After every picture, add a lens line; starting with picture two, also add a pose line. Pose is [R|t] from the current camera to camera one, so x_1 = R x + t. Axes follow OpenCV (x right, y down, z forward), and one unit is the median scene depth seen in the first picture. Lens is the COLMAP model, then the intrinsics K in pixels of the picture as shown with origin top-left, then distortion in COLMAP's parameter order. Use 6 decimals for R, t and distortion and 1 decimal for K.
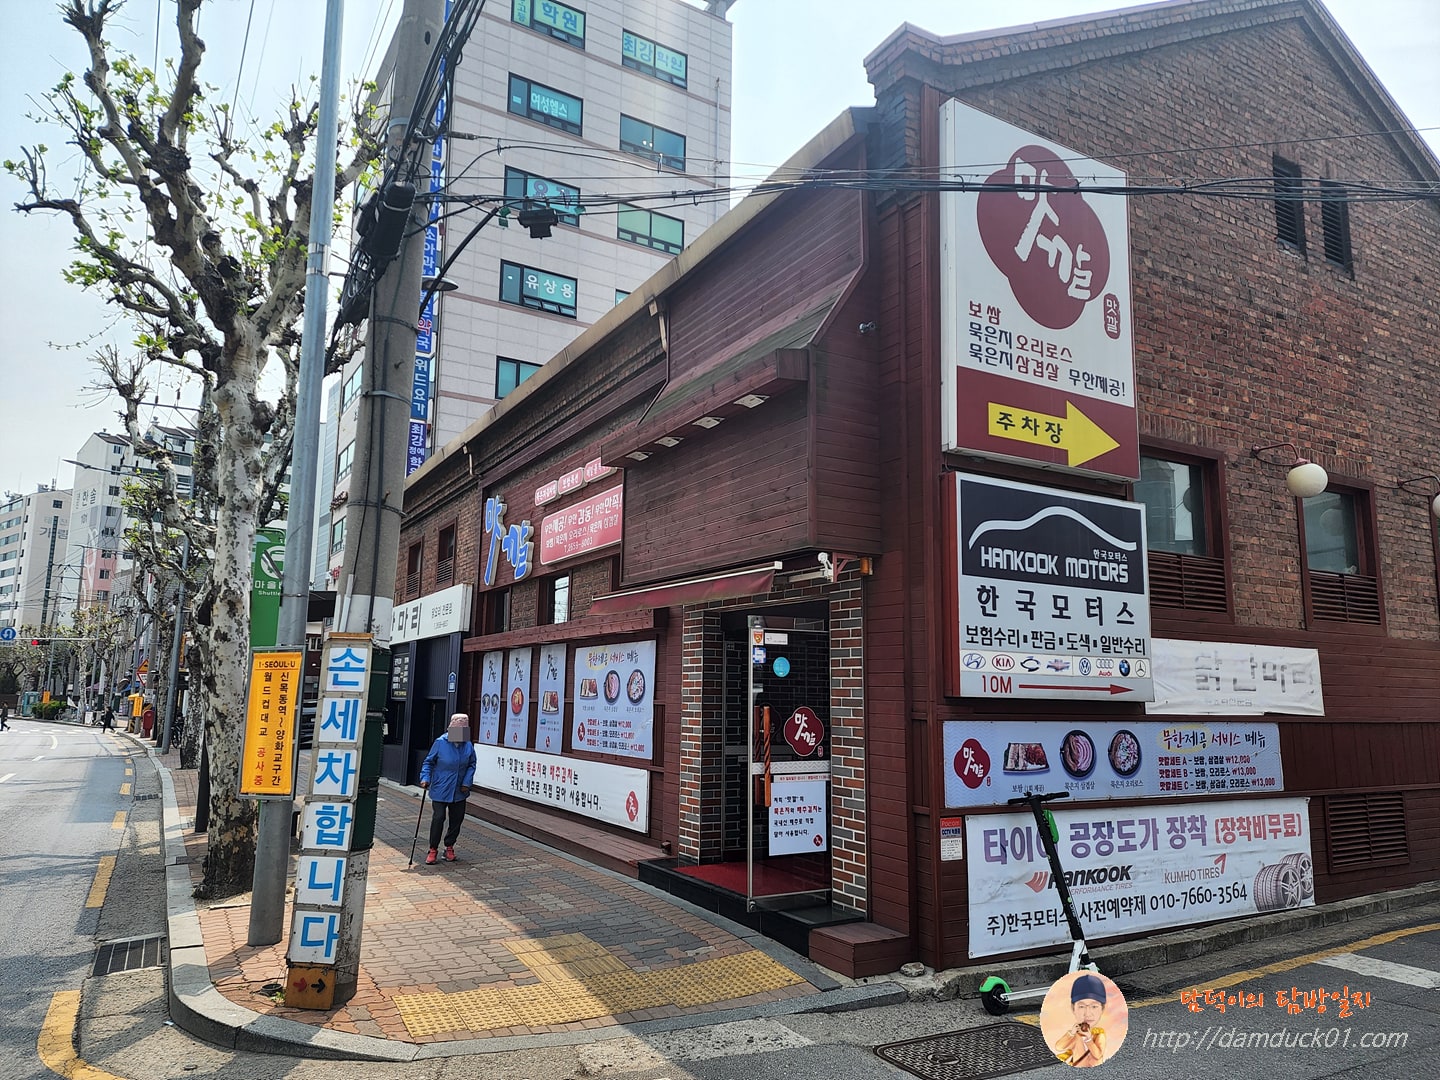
lens RADIAL K [[934.2, 0, 720.0], [0, 934.2, 540.0], [0, 0, 1]] dist [0.065206, -0.059146]
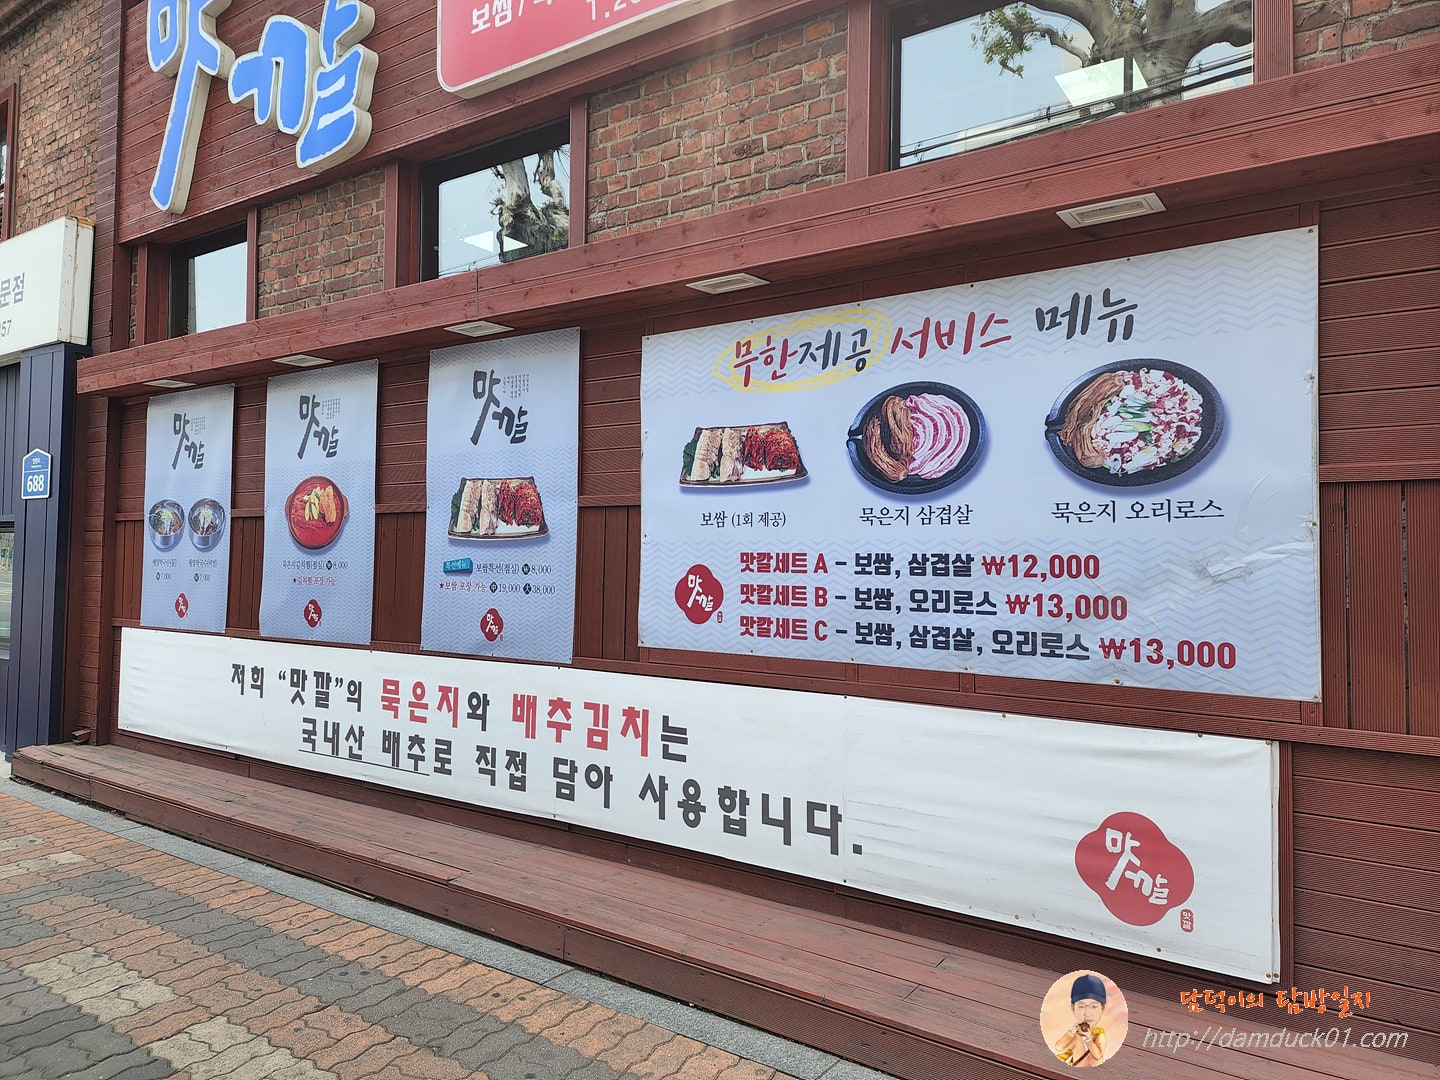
lens RADIAL K [[934.2, 0, 720.0], [0, 934.2, 540.0], [0, 0, 1]] dist [0.065206, -0.059146]
pose [[0.901057, 0.017807, 0.433334, -0.238997], [-0.079297, 0.989078, 0.124242, 0.128158], [-0.426389, -0.146311, 0.892628, 0.627744]]
